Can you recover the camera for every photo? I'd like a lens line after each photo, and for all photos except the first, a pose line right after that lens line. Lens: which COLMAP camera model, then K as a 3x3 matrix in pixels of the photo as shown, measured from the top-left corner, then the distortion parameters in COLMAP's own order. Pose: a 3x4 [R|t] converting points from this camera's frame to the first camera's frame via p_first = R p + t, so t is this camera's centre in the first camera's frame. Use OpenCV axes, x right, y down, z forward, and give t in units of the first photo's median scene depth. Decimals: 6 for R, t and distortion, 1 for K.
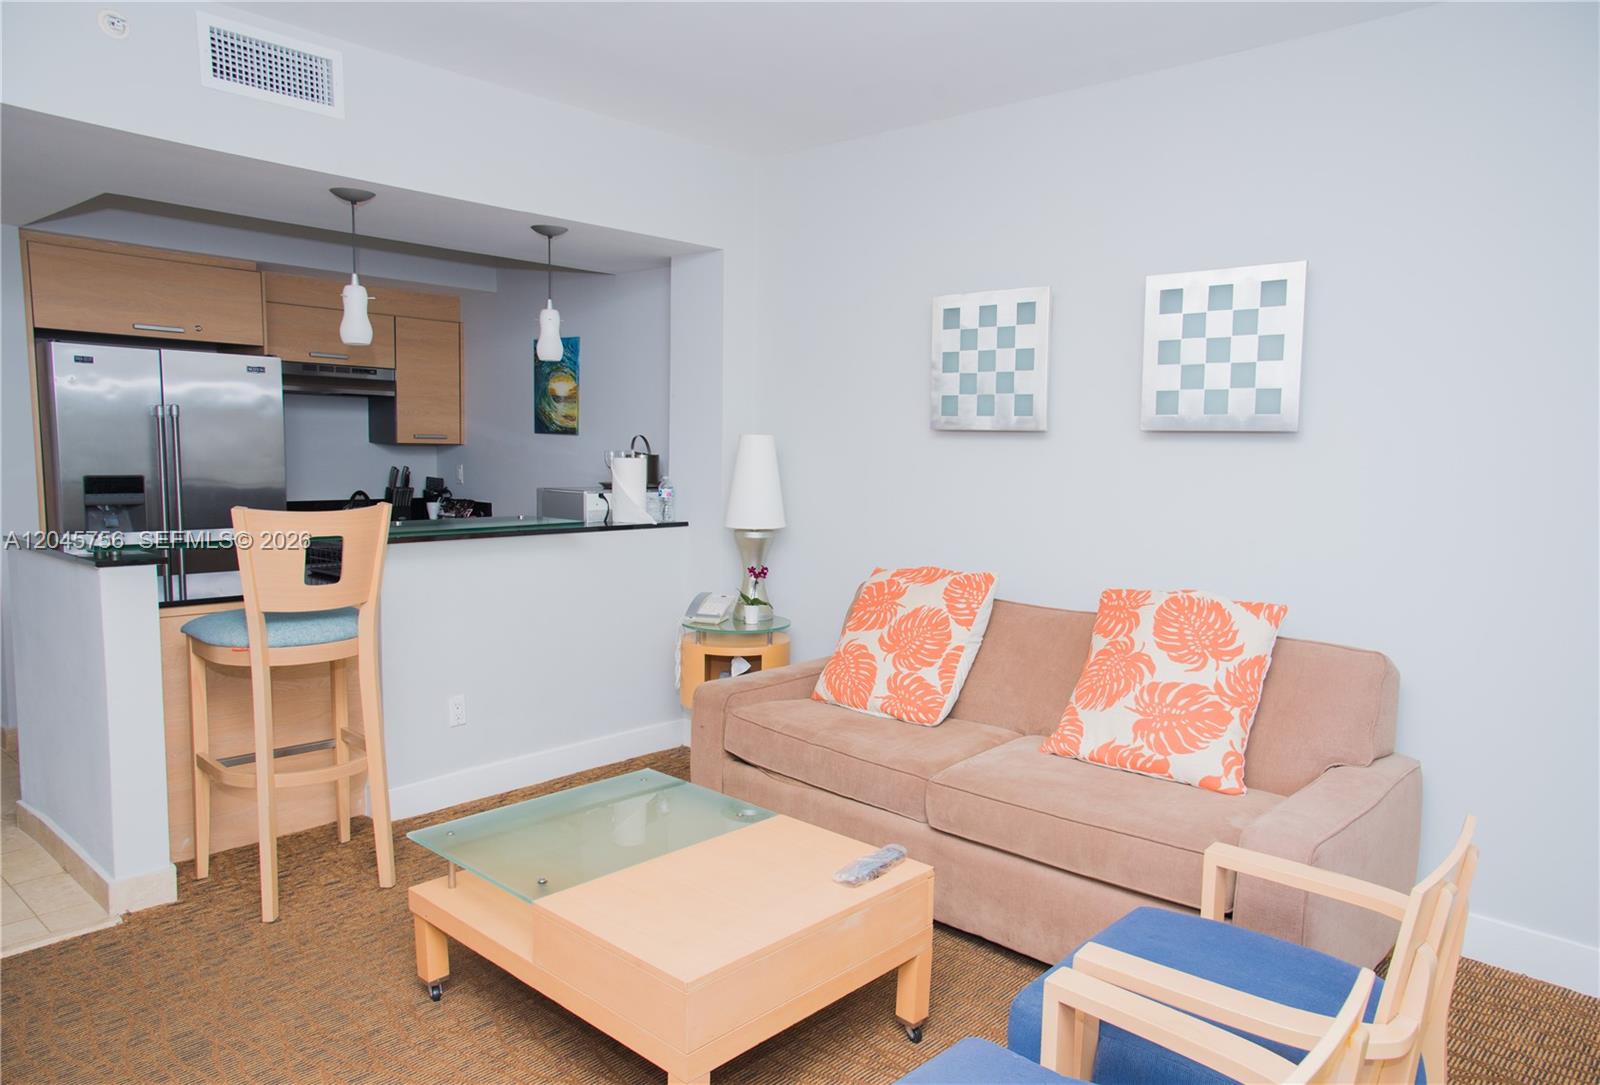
lens RADIAL K [[1098.8, 0, 764.1], [0, 1098.8, 570.2], [0, 0, 1]] dist [-0.053705, 0.044477]
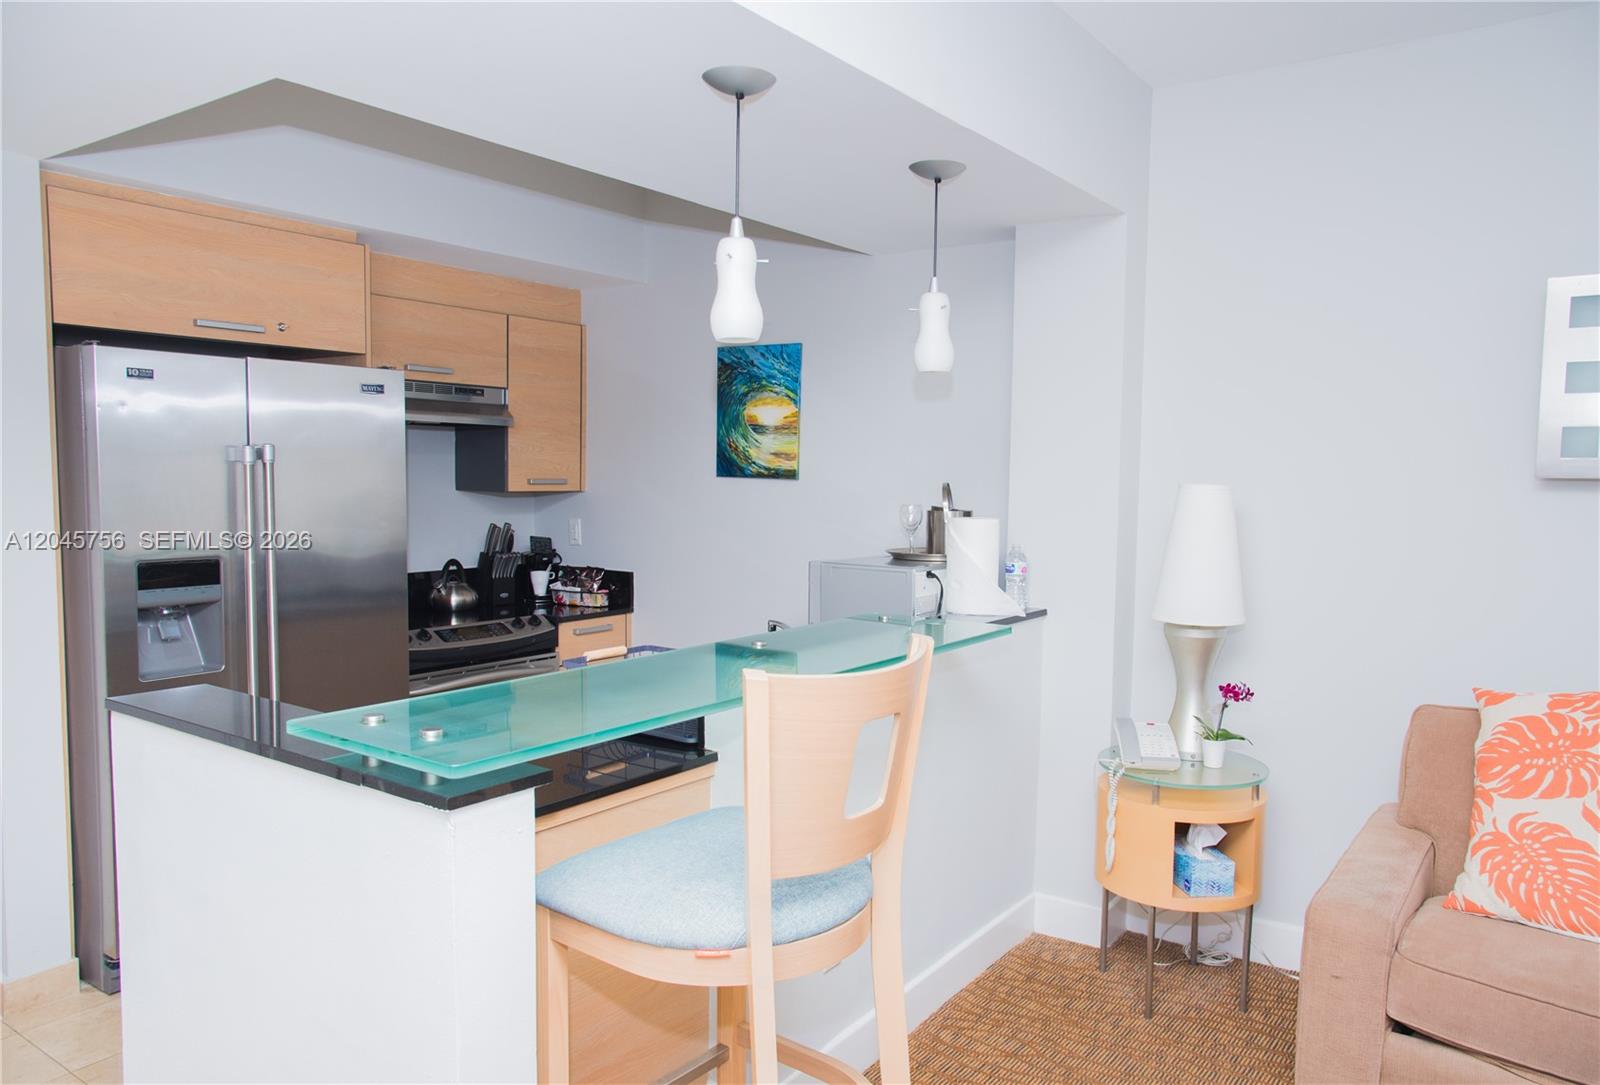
lens RADIAL K [[1098.8, 0, 721.9], [0, 1098.8, 602.1], [0, 0, 1]] dist [-0.053705, 0.044477]
pose [[0.995828, -0.024398, 0.087930, -0.312502], [0.023810, 0.999687, 0.007727, -0.054127], [-0.088091, -0.005601, 0.996097, 0.308087]]
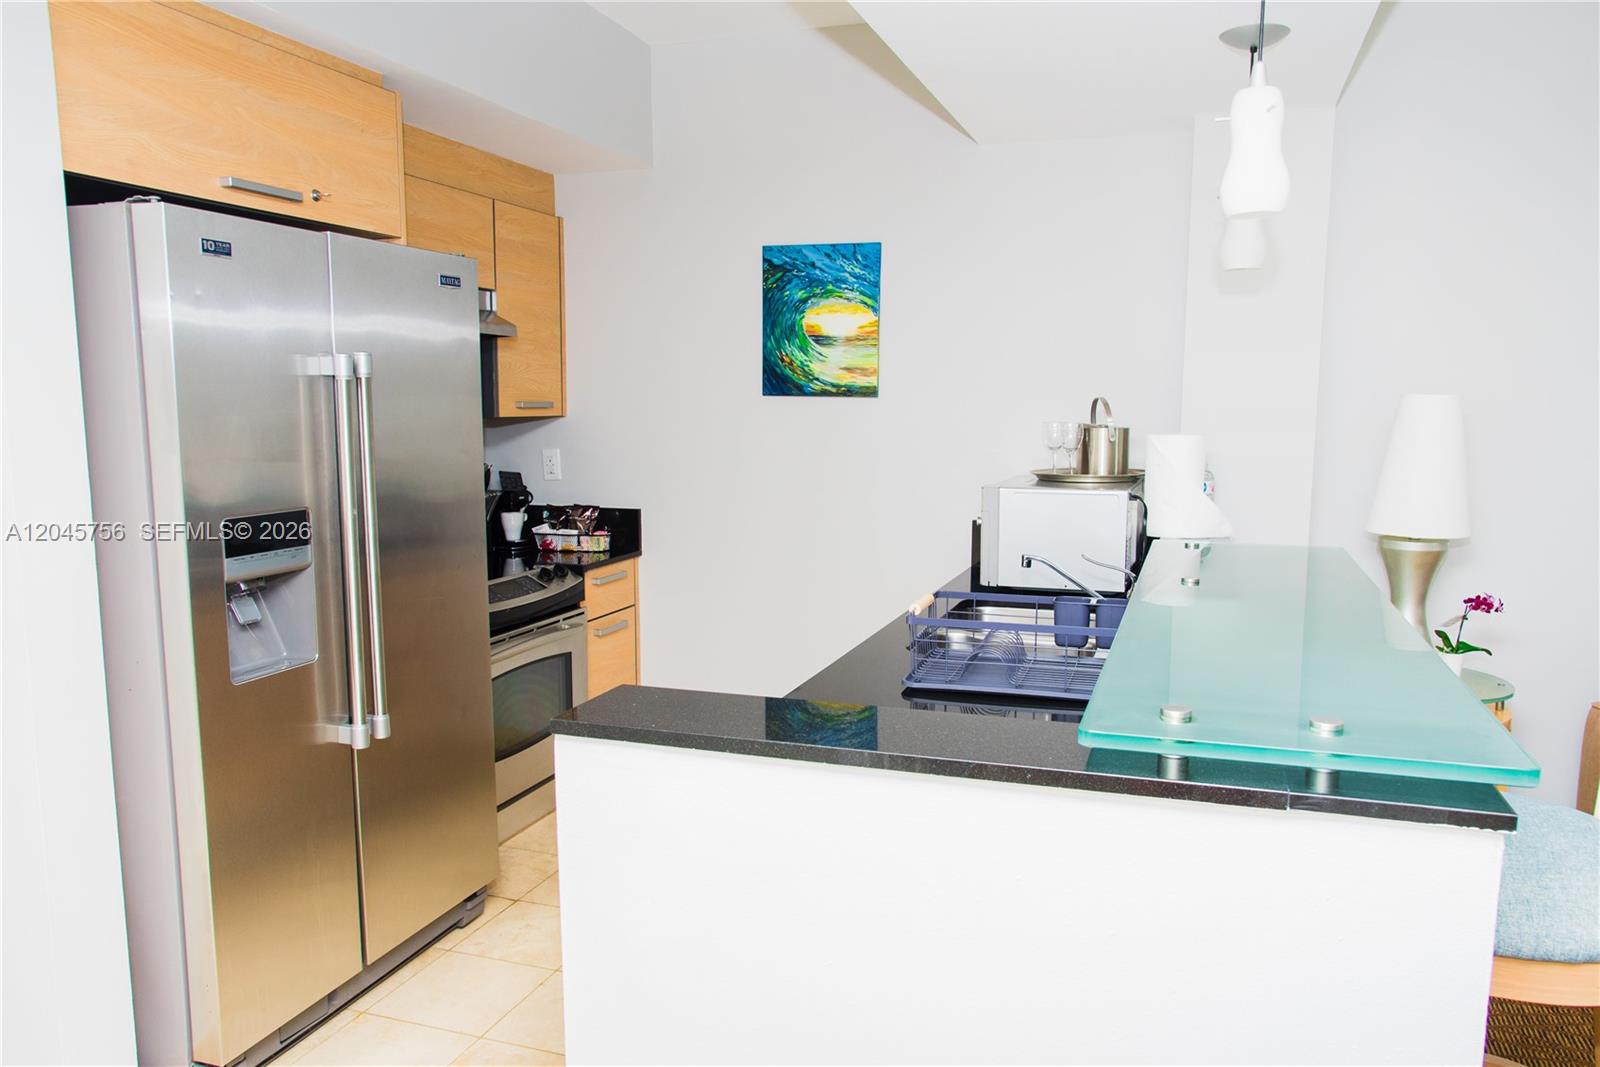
lens RADIAL K [[1135.2, 0, 745.9], [0, 1135.2, 566.5], [0, 0, 1]] dist [-0.029292, 0.003006]
pose [[0.920155, -0.080329, 0.383225, -0.551061], [0.066122, 0.996552, 0.050128, -0.068689], [-0.385930, -0.020786, 0.922294, 0.450551]]
